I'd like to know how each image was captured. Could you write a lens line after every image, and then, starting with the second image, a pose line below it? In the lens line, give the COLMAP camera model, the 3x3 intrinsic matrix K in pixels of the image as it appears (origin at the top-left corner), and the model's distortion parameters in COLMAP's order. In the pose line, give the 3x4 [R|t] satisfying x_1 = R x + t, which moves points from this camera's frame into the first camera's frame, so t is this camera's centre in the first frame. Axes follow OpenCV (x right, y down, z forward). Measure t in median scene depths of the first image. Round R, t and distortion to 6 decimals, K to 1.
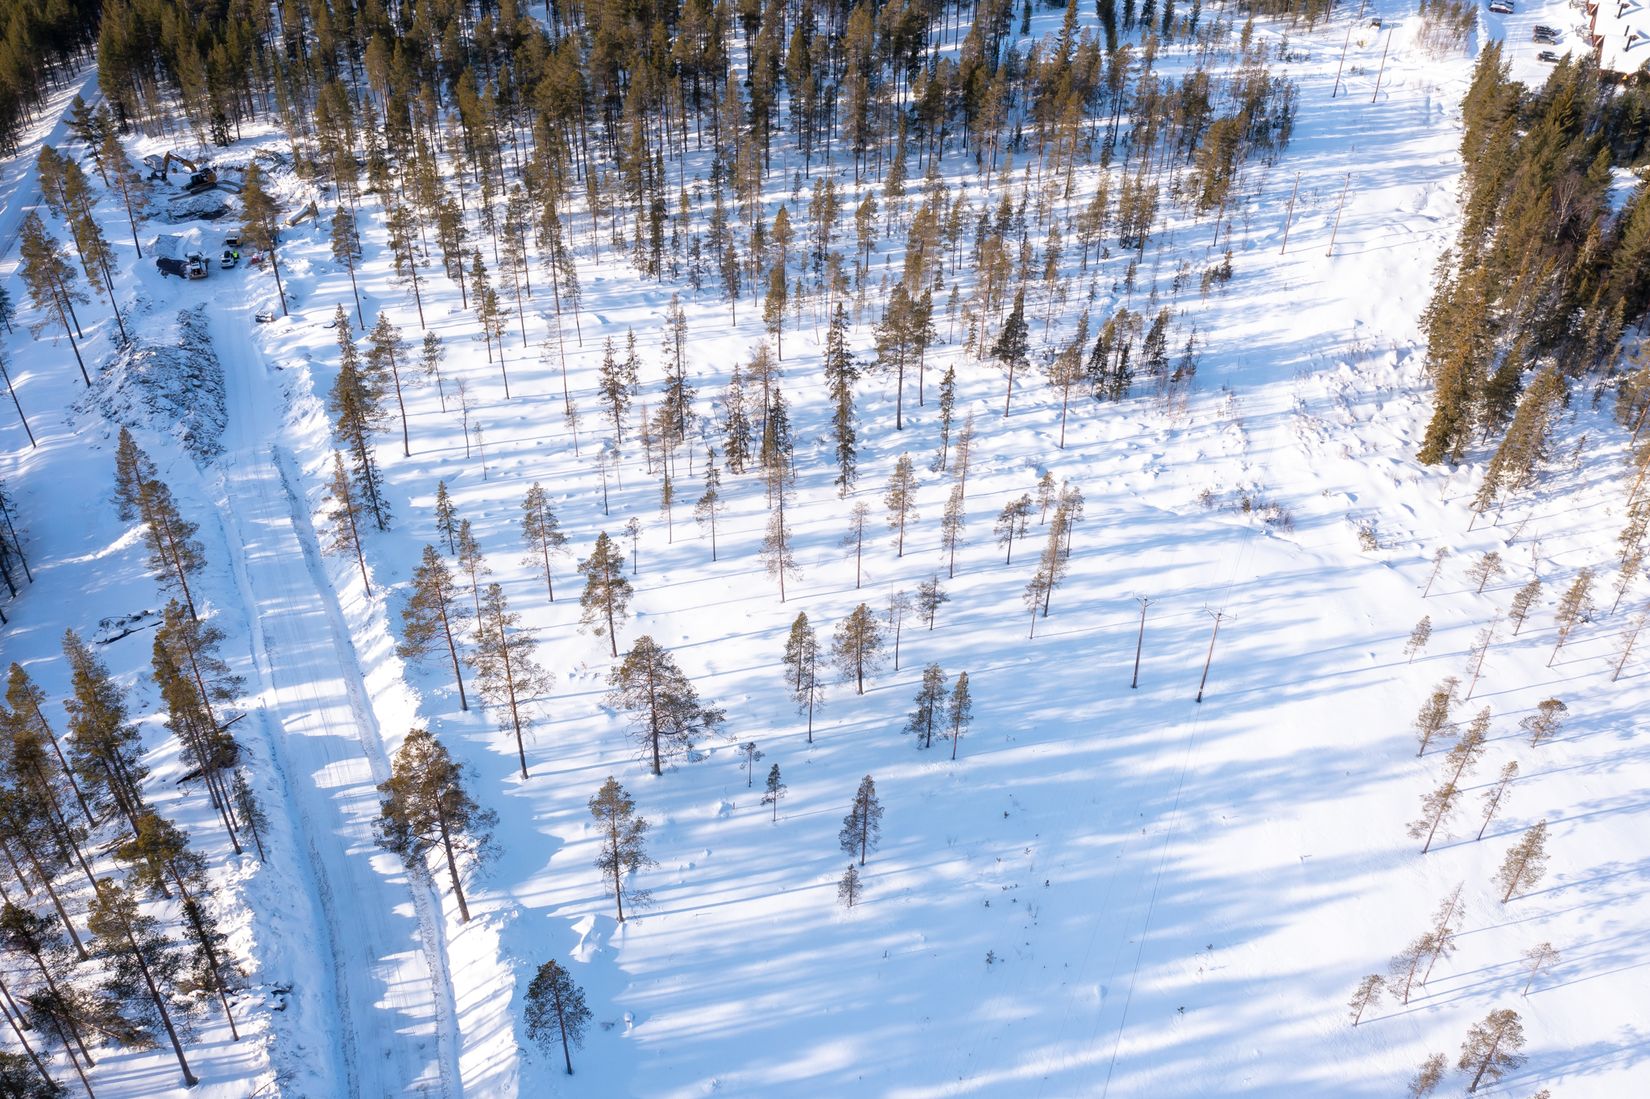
lens RADIAL K [[1452.2, 0, 833.6], [0, 1452.2, 593.4], [0, 0, 1]] dist [-0.015989, -0.019148]
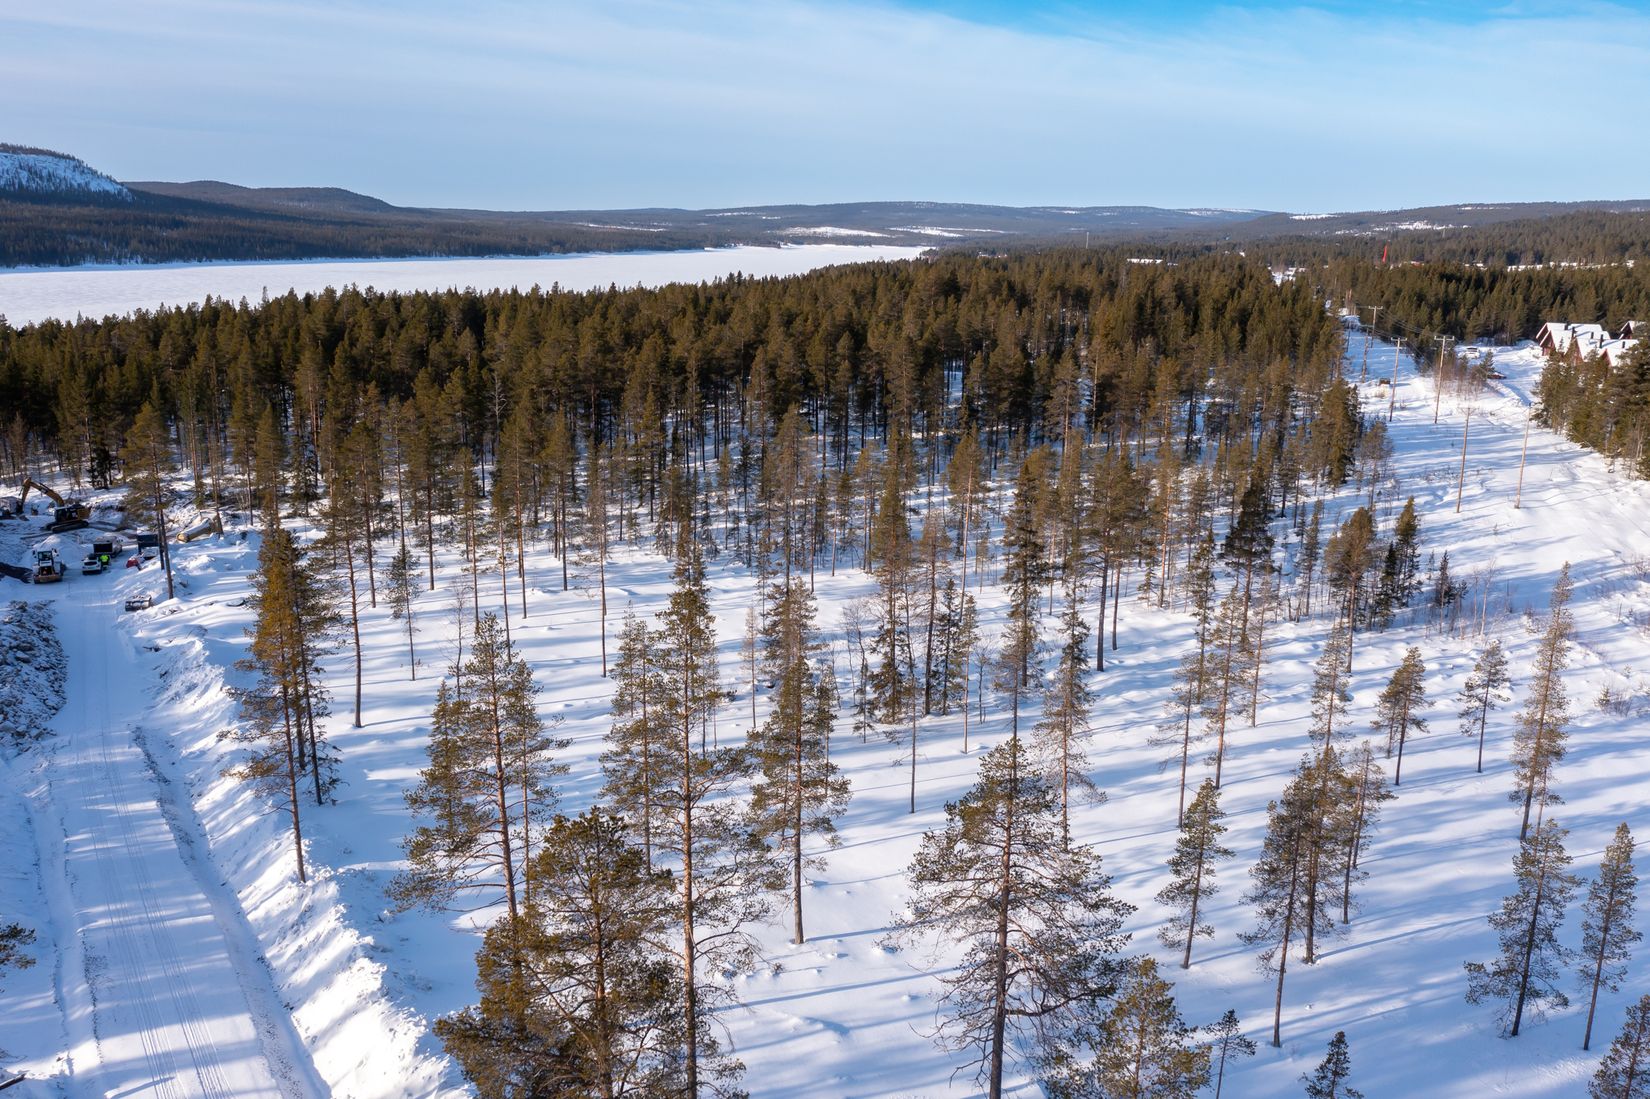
lens RADIAL K [[1410.5, 0, 849.6], [0, 1410.5, 552.3], [0, 0, 1]] dist [-0.033427, 0.010102]
pose [[0.992603, -0.029429, 0.117789, -0.142780], [0.074880, 0.912071, -0.403137, 0.090535], [-0.095568, 0.408975, 0.907528, 0.372926]]
